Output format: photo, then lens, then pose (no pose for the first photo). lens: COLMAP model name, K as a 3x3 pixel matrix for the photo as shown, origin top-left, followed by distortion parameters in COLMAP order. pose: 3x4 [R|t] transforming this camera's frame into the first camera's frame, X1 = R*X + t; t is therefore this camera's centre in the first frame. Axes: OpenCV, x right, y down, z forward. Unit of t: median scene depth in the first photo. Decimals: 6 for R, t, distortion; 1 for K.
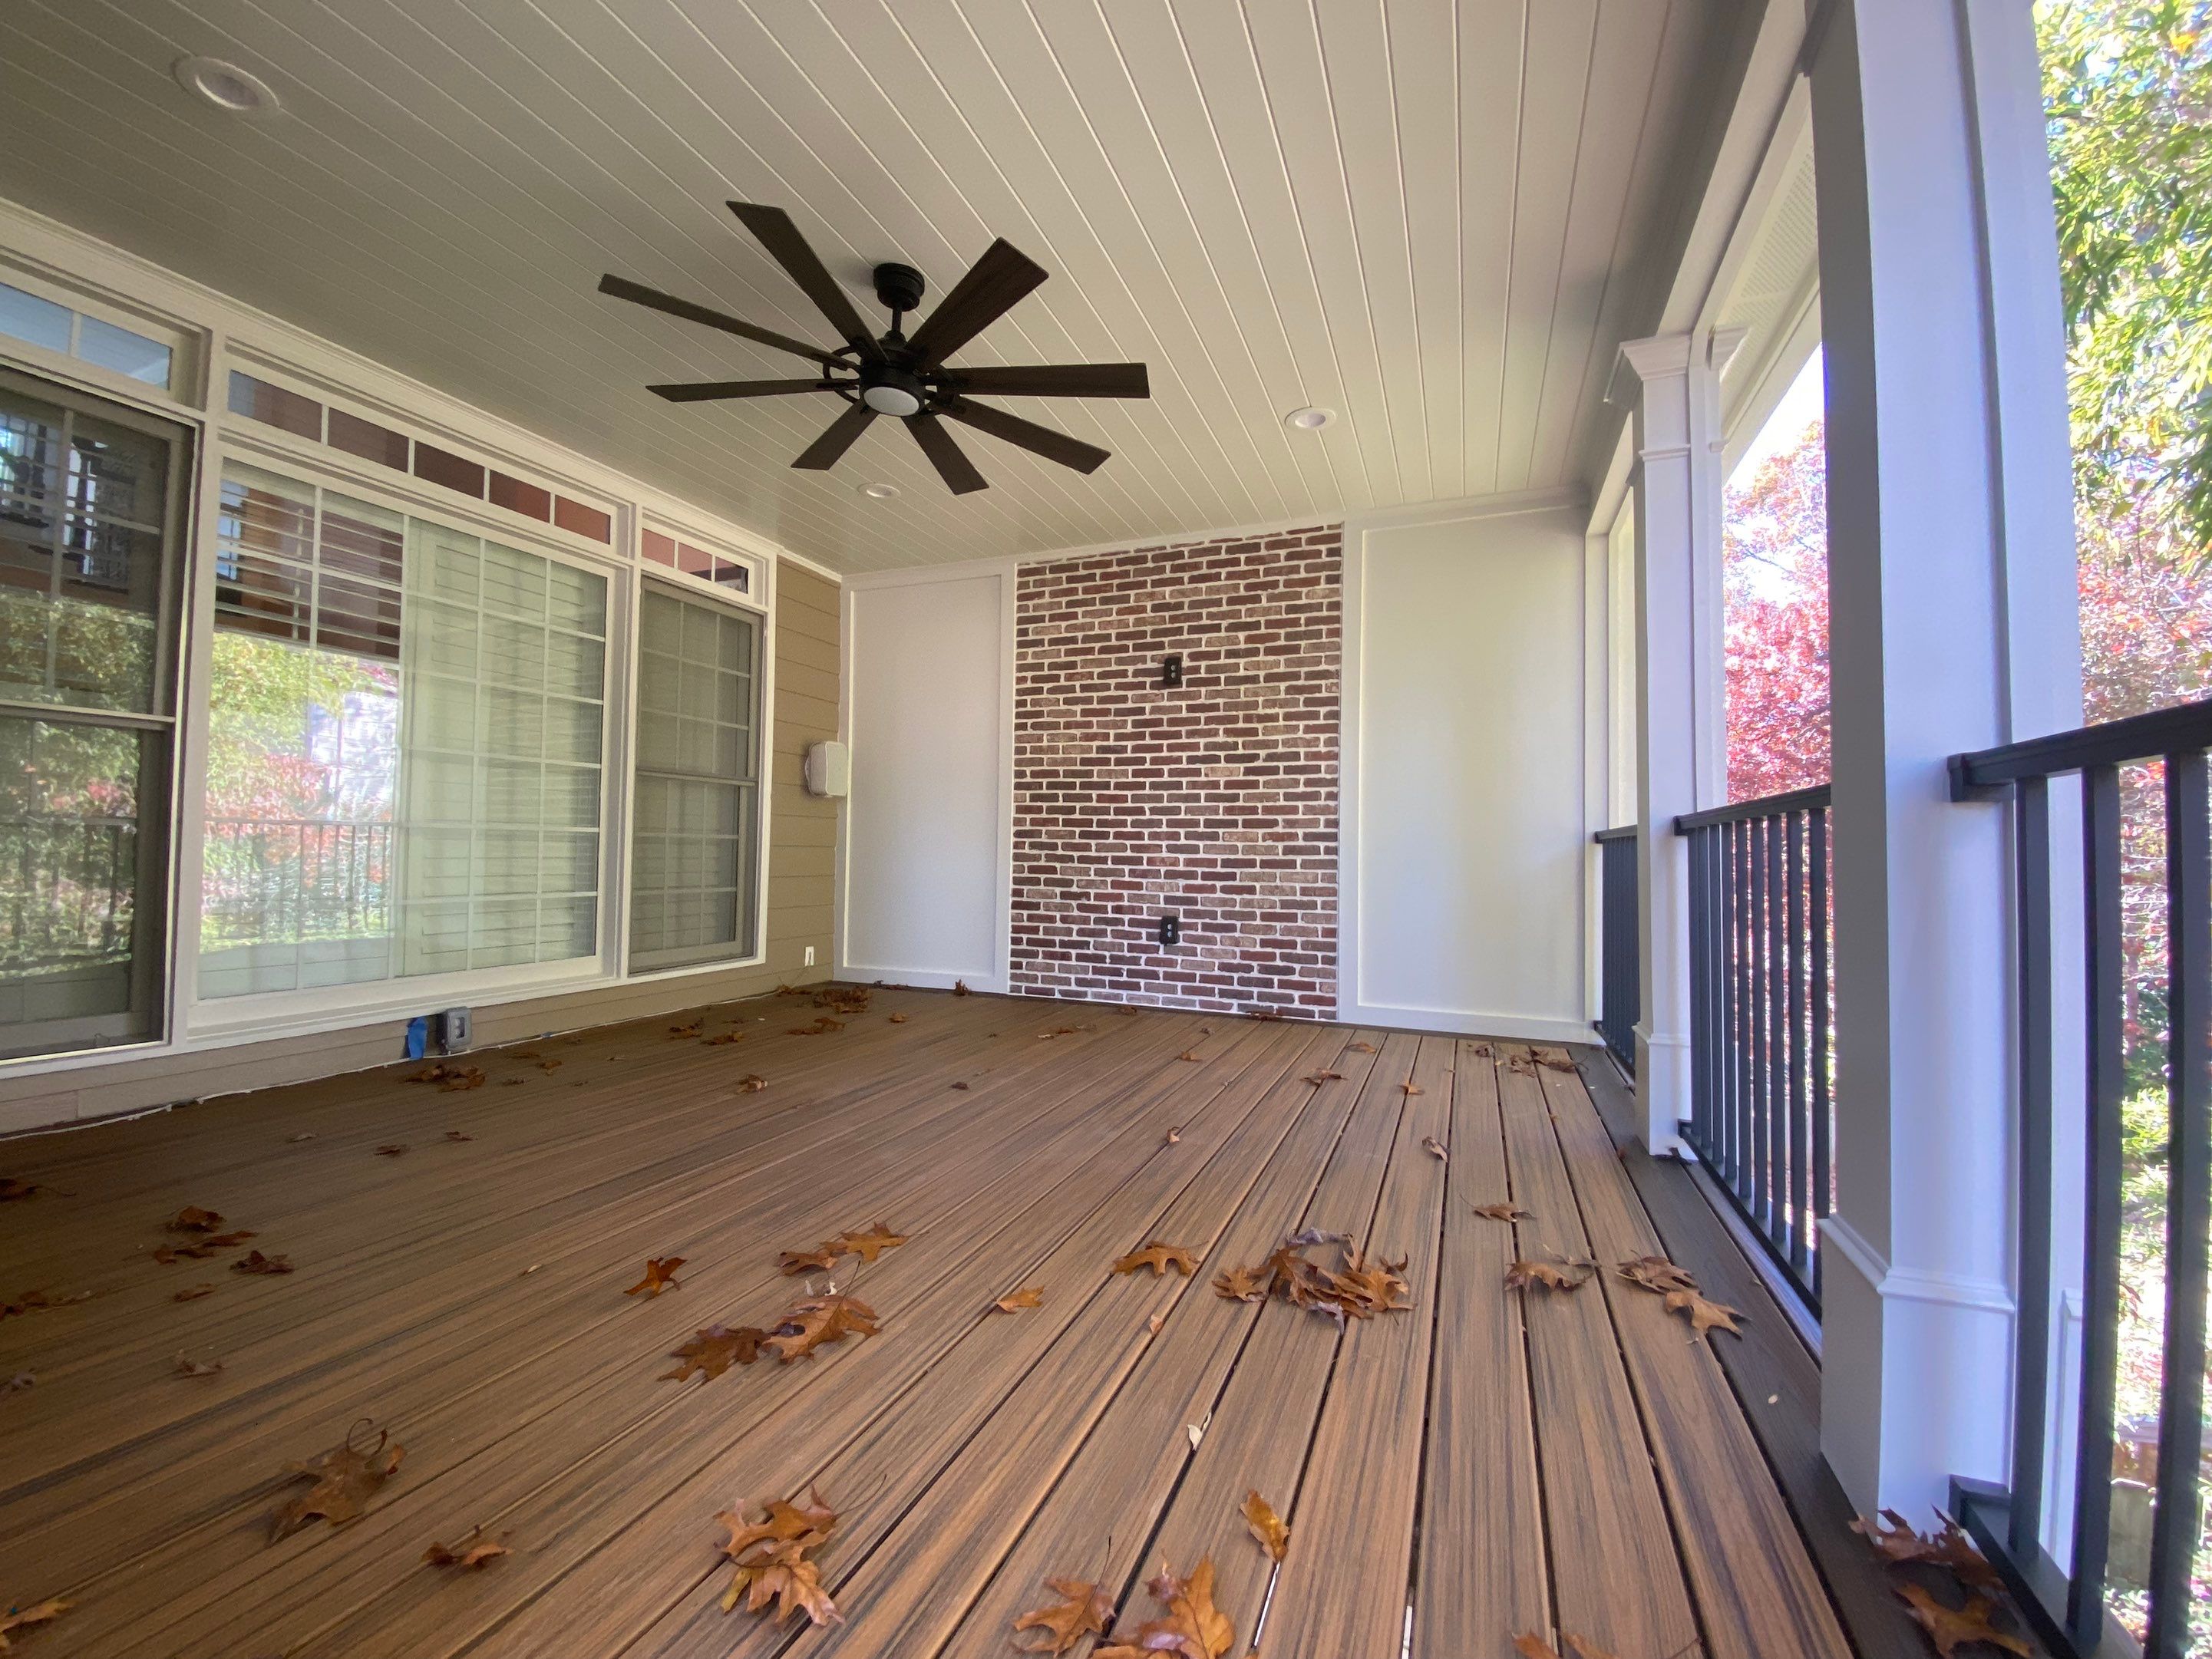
lens RADIAL K [[895.3, 0, 1098.3], [0, 895.3, 828.4], [0, 0, 1]] dist [0.035902, -0.032862]
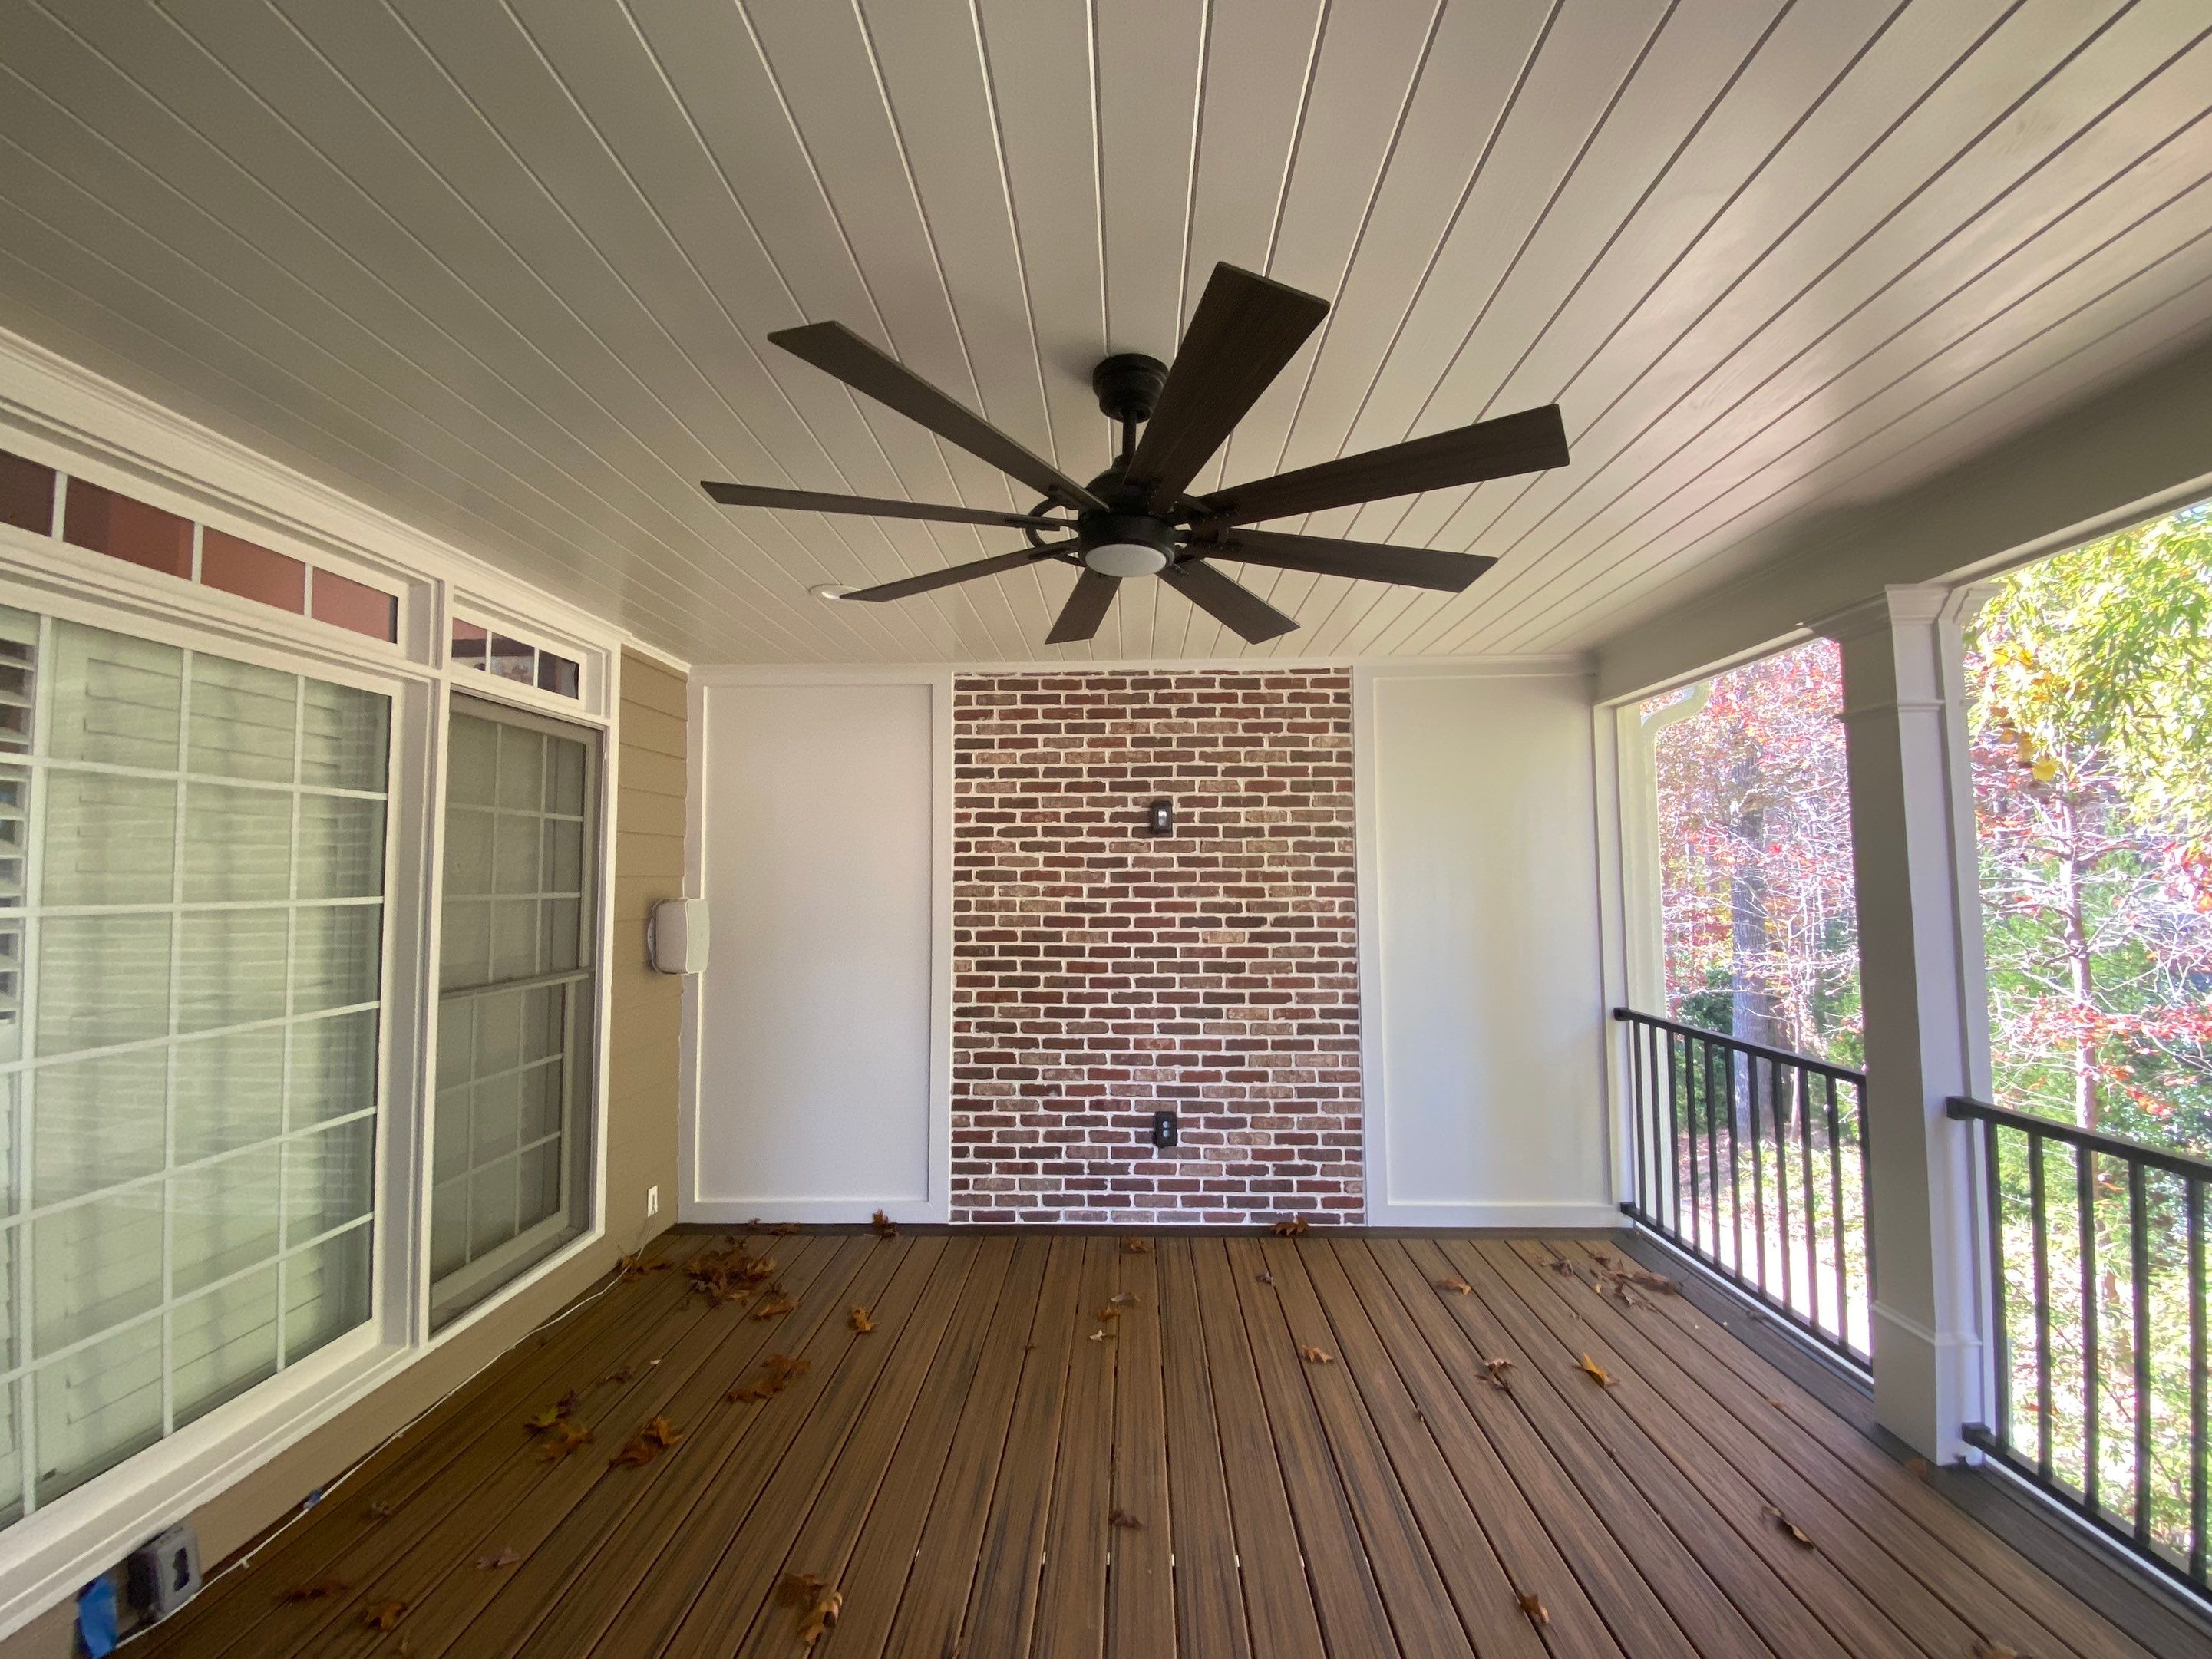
lens RADIAL K [[906.1, 0, 1105.0], [0, 906.1, 807.2], [0, 0, 1]] dist [0.053782, -0.031502]
pose [[0.936488, 0.004559, 0.350670, -0.267439], [0.011705, 0.998952, -0.044244, -0.146056], [-0.350504, 0.045539, 0.935453, 0.206237]]
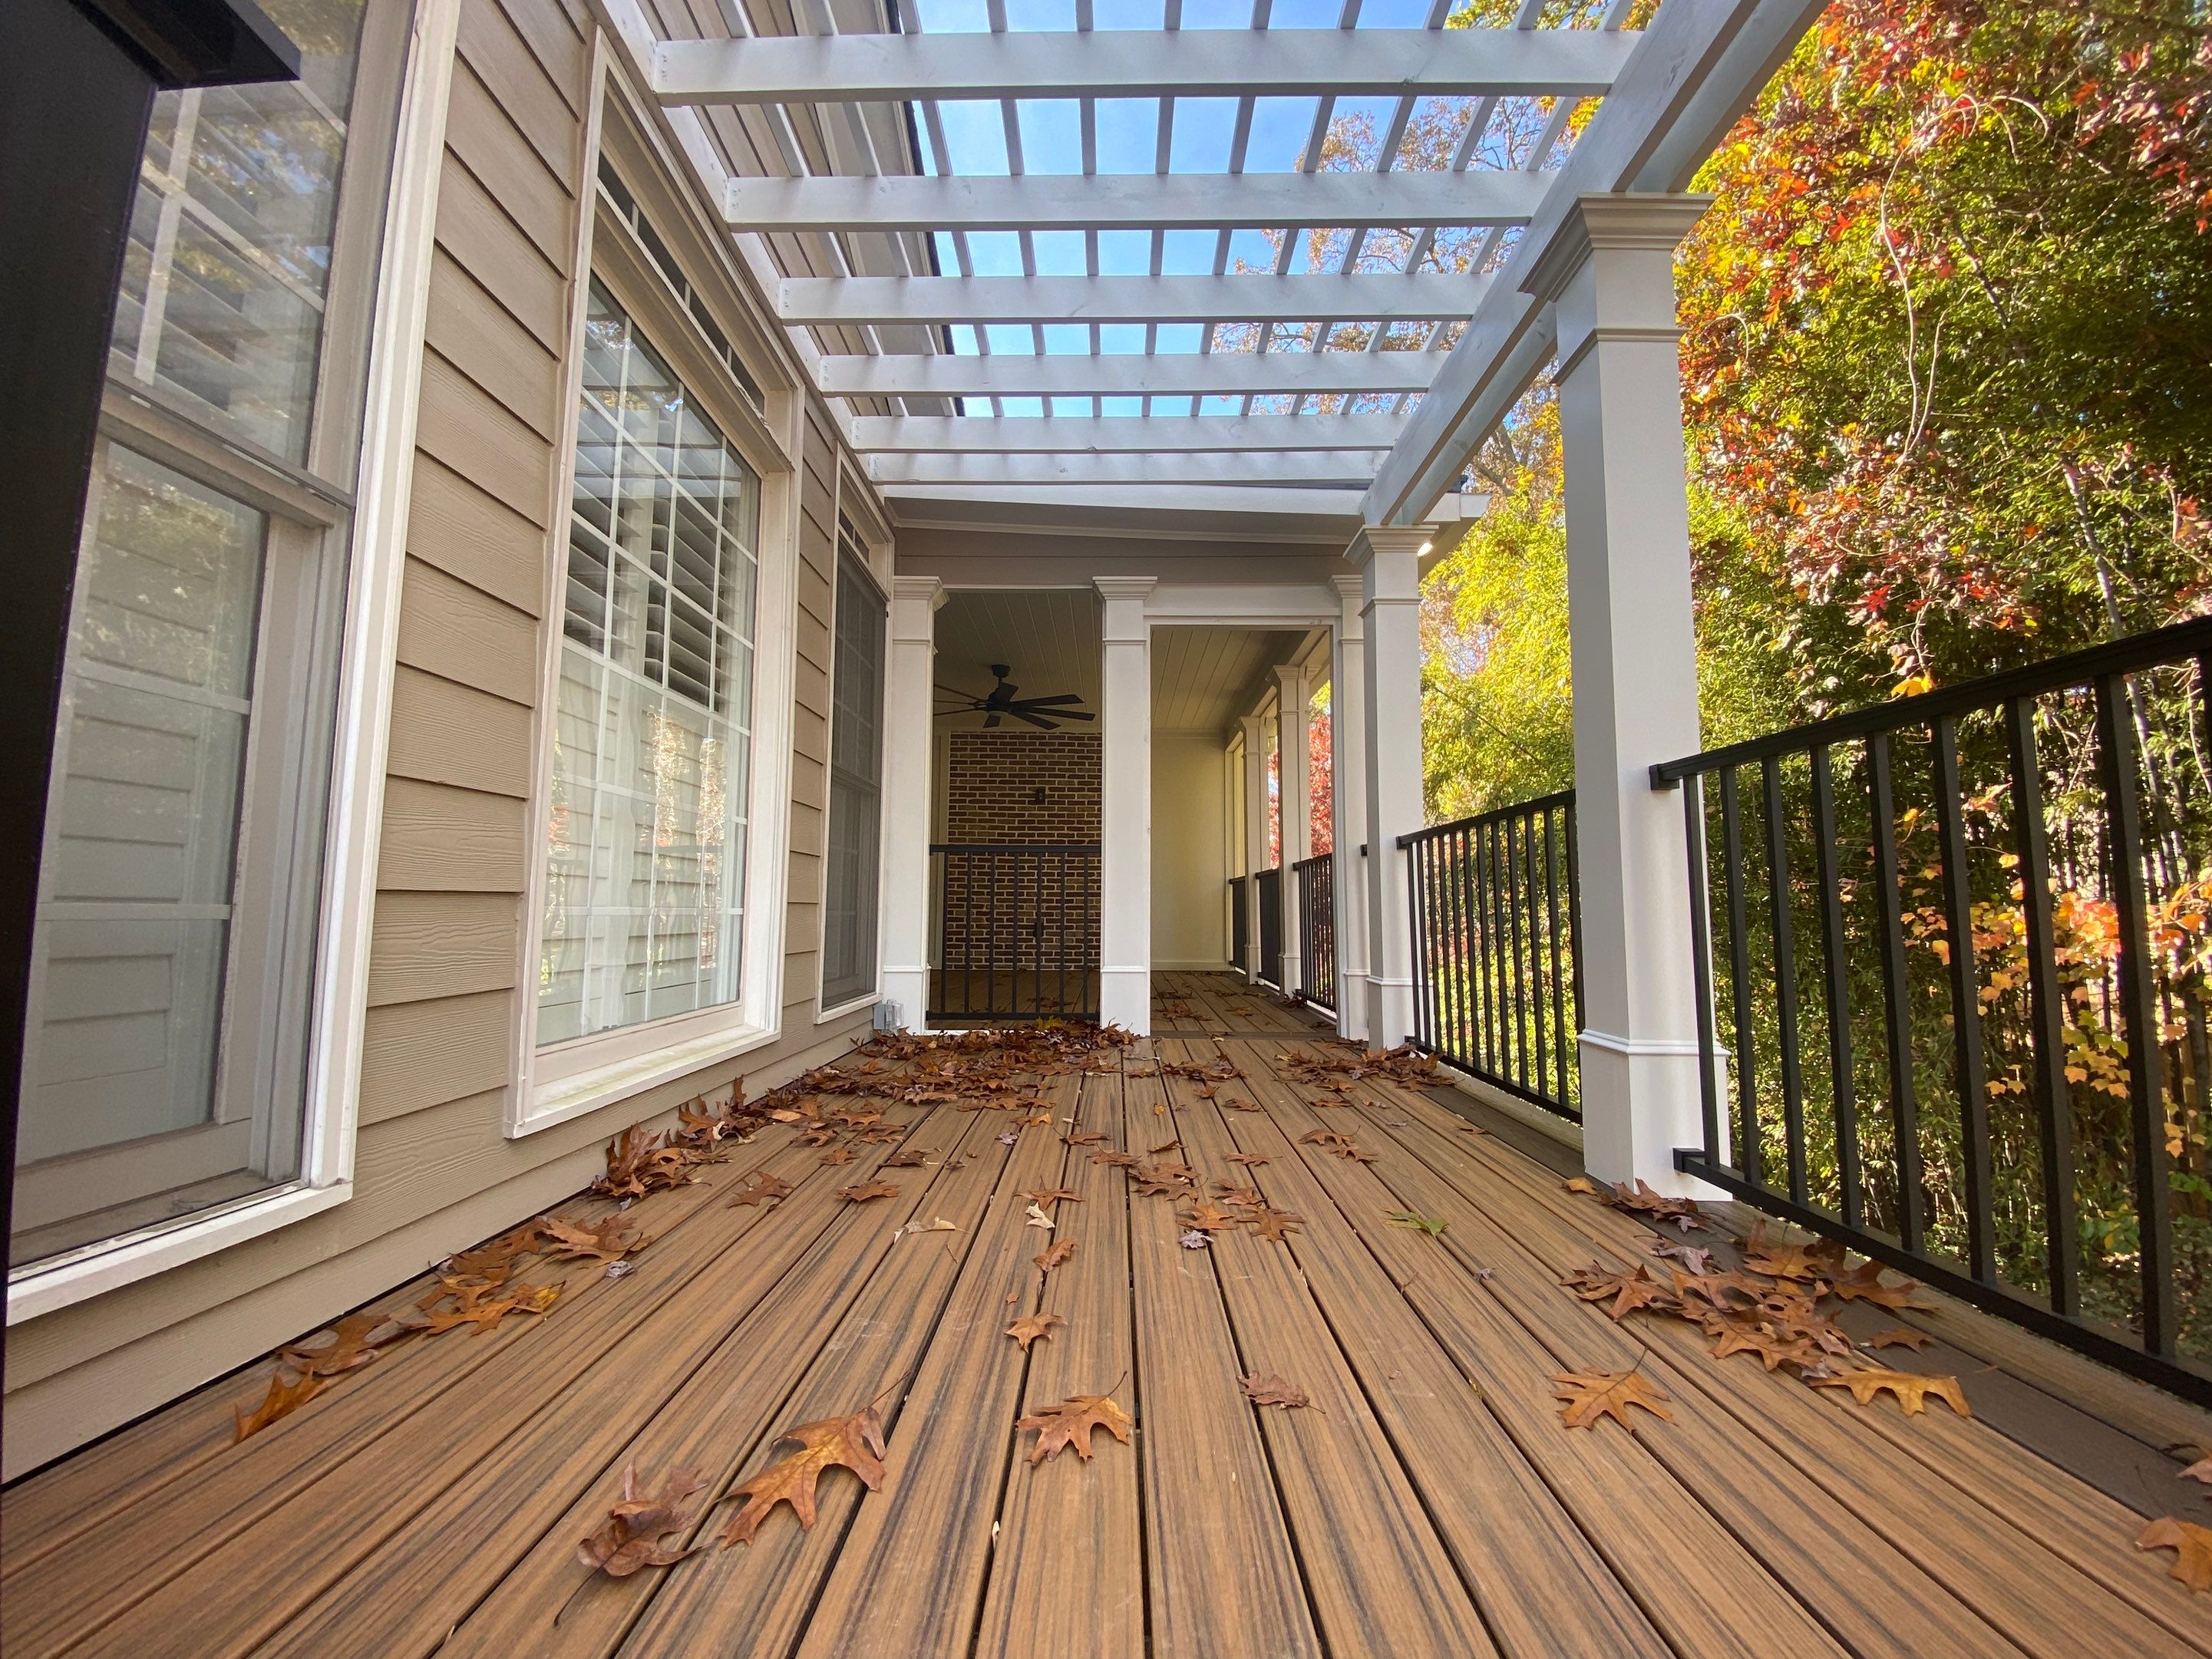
lens RADIAL K [[895.3, 0, 1098.3], [0, 895.3, 828.4], [0, 0, 1]] dist [0.035902, -0.032862]
pose [[0.931147, 0.023763, 0.363869, -0.506667], [-0.001889, 0.998175, -0.060352, 0.010902], [-0.364639, 0.055509, 0.929493, -0.859314]]
